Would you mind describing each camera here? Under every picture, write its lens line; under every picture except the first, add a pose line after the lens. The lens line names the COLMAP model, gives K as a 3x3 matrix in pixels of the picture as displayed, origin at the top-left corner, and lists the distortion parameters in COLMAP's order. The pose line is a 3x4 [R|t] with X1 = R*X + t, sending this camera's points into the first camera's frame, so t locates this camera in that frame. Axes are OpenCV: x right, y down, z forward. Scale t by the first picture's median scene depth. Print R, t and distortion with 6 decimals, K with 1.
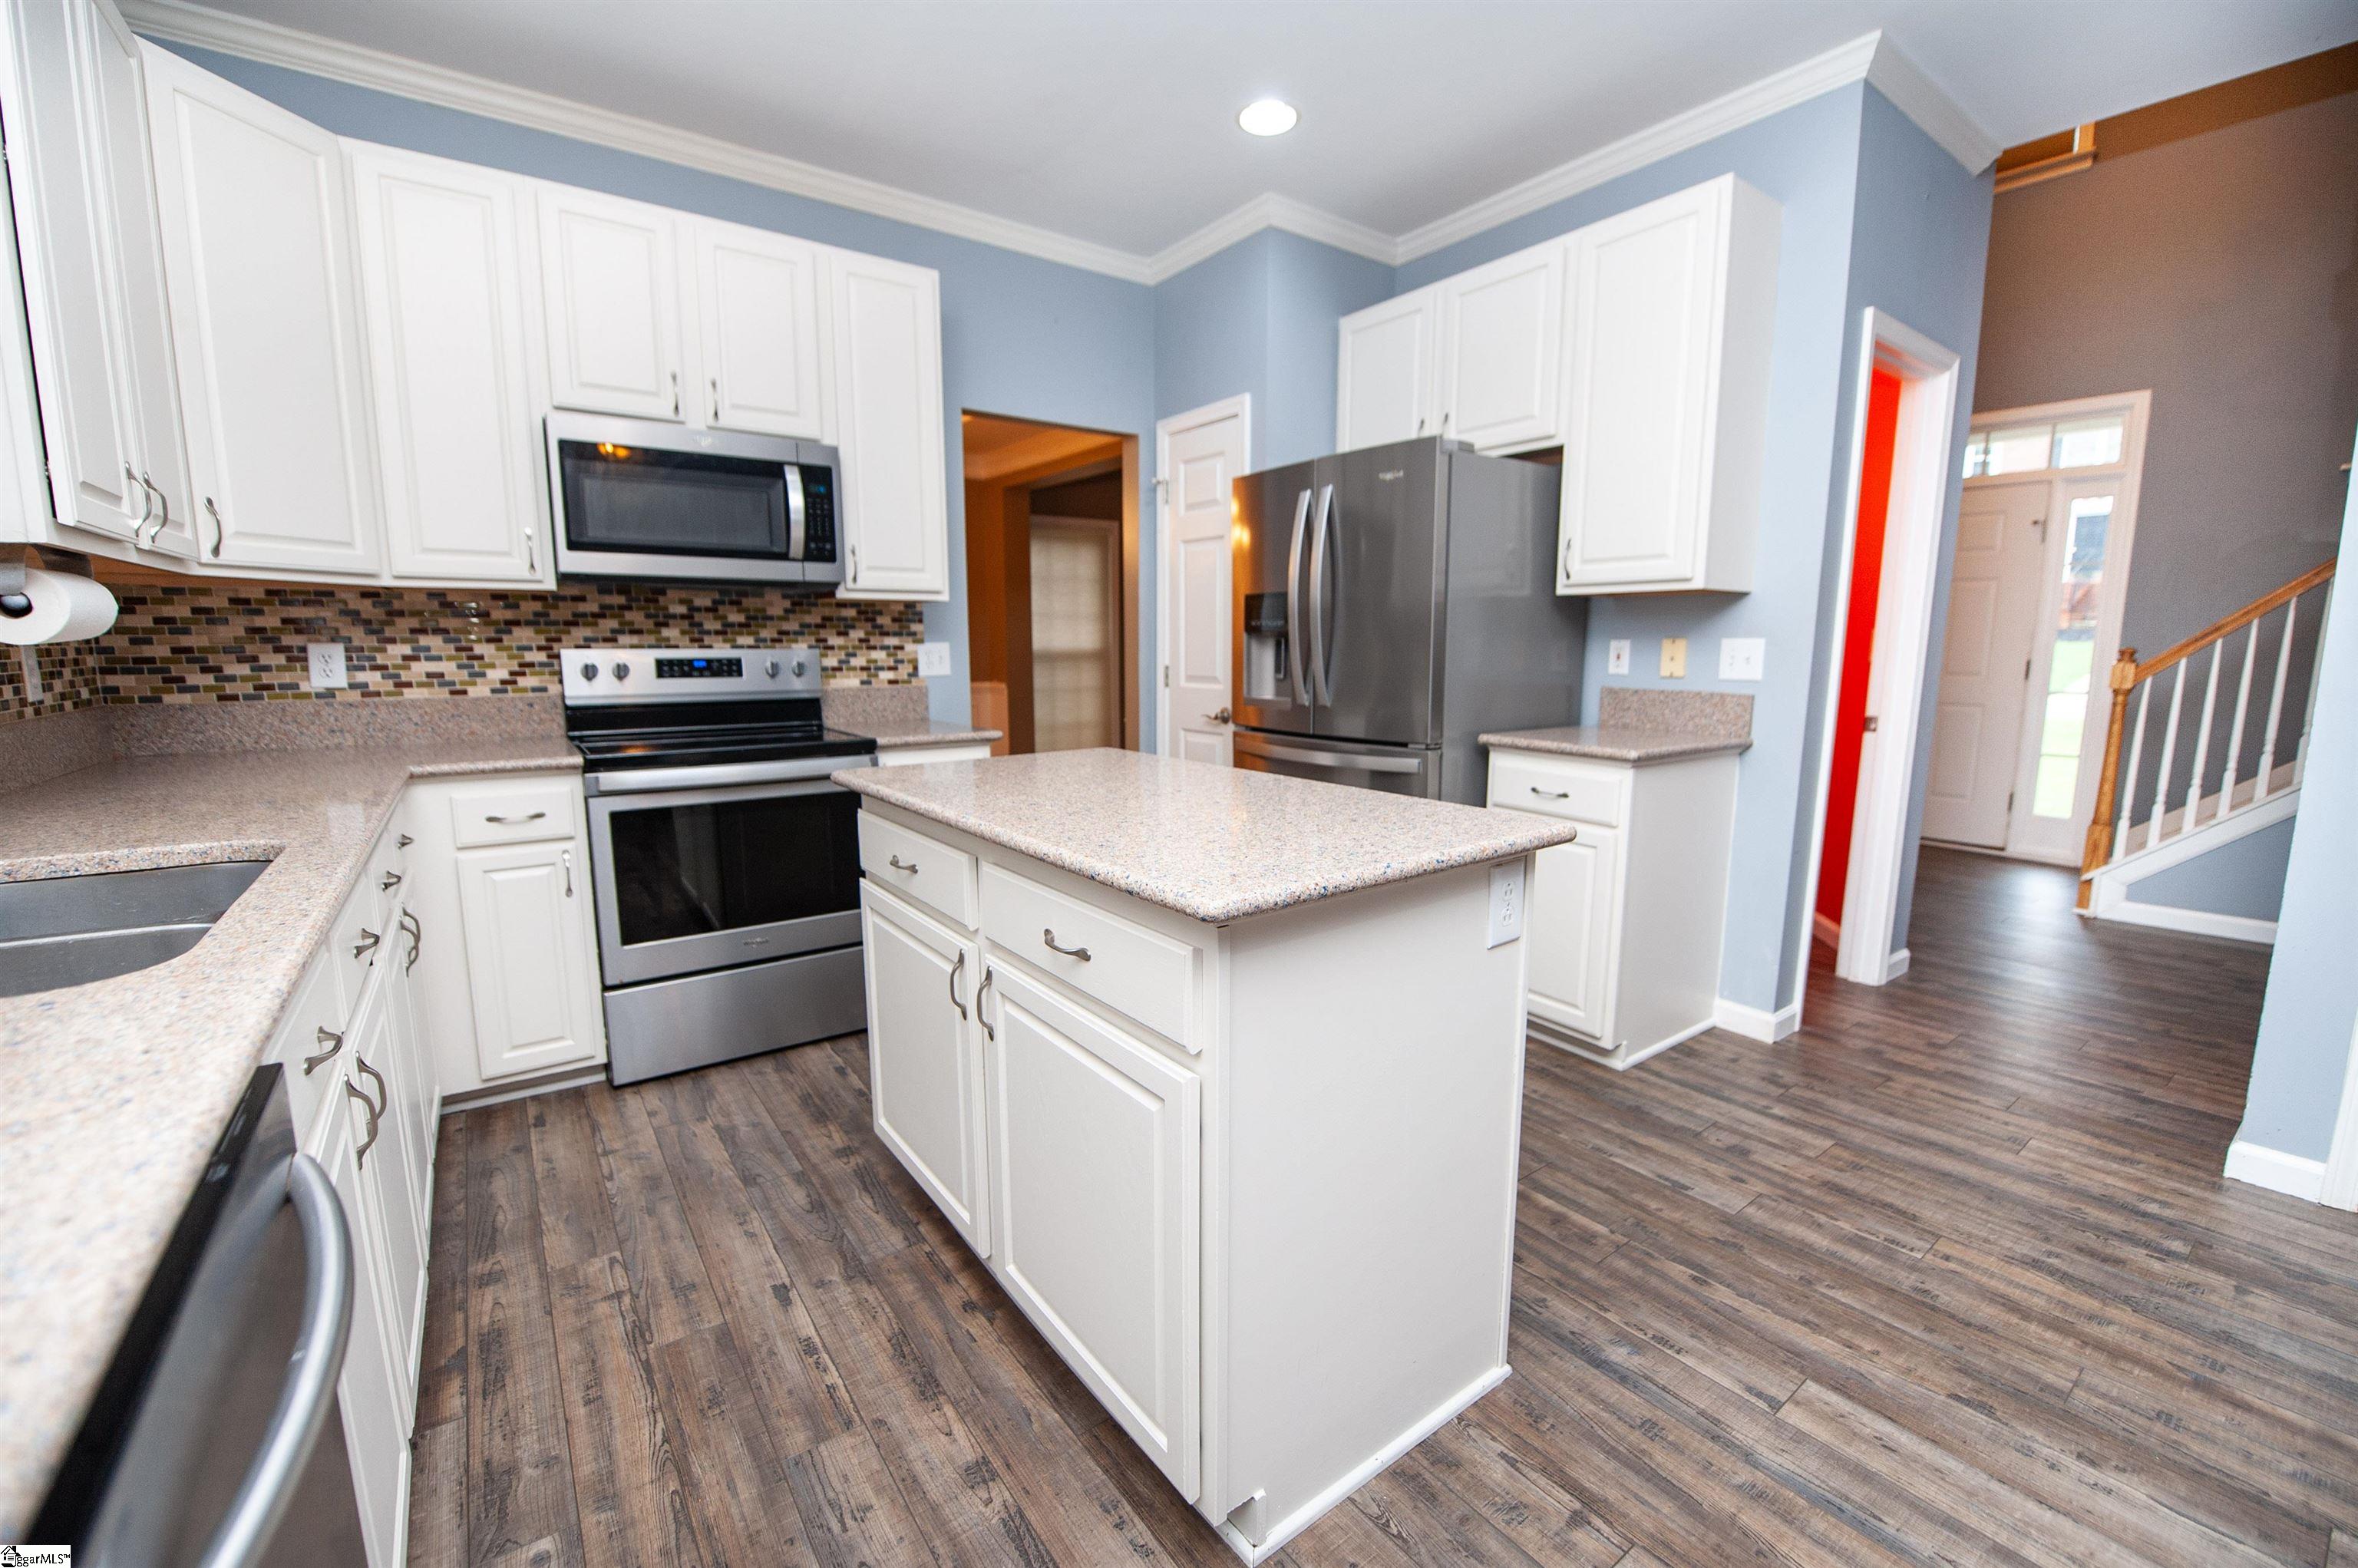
lens RADIAL K [[959.3, 0, 1197.5], [0, 959.3, 791.0], [0, 0, 1]] dist [-0.023583, -0.001448]
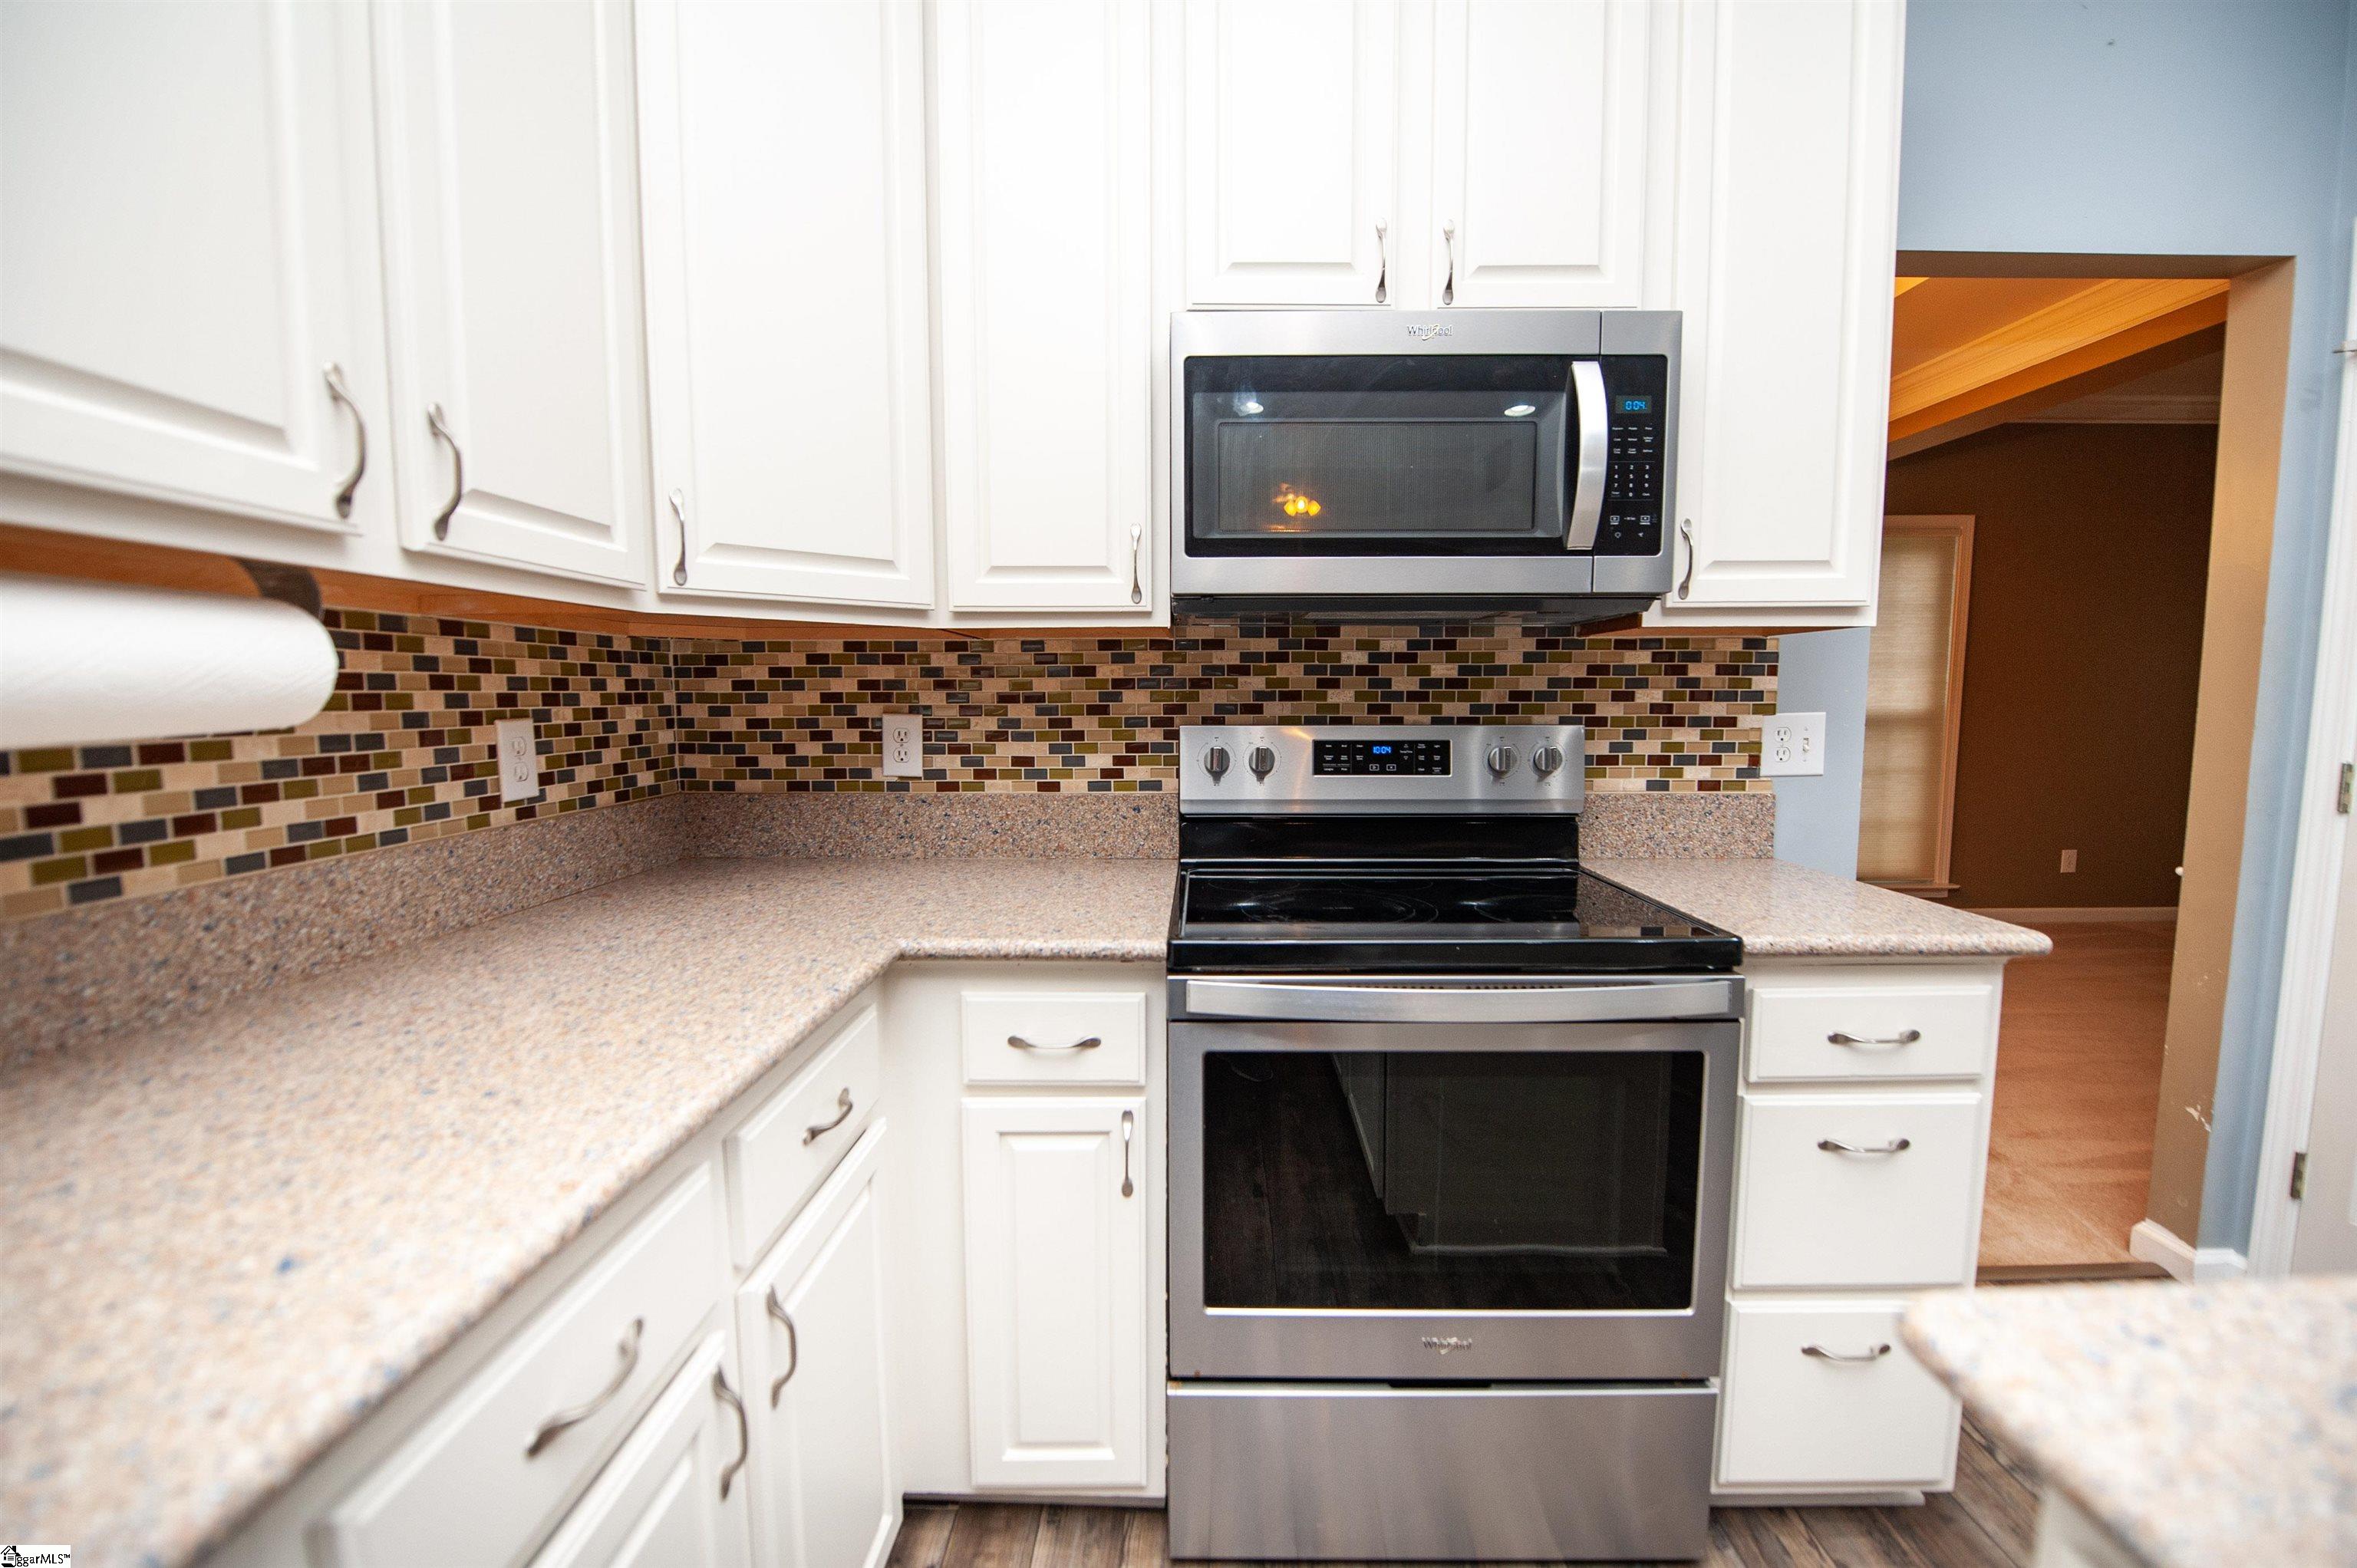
lens RADIAL K [[958.9, 0, 1188.1], [0, 958.9, 781.1], [0, 0, 1]] dist [-0.023583, -0.001448]
pose [[0.792959, 0.046157, -0.607524, -0.283524], [-0.086116, 0.995607, -0.036760, -0.090348], [0.603158, 0.081467, 0.793450, 0.508021]]
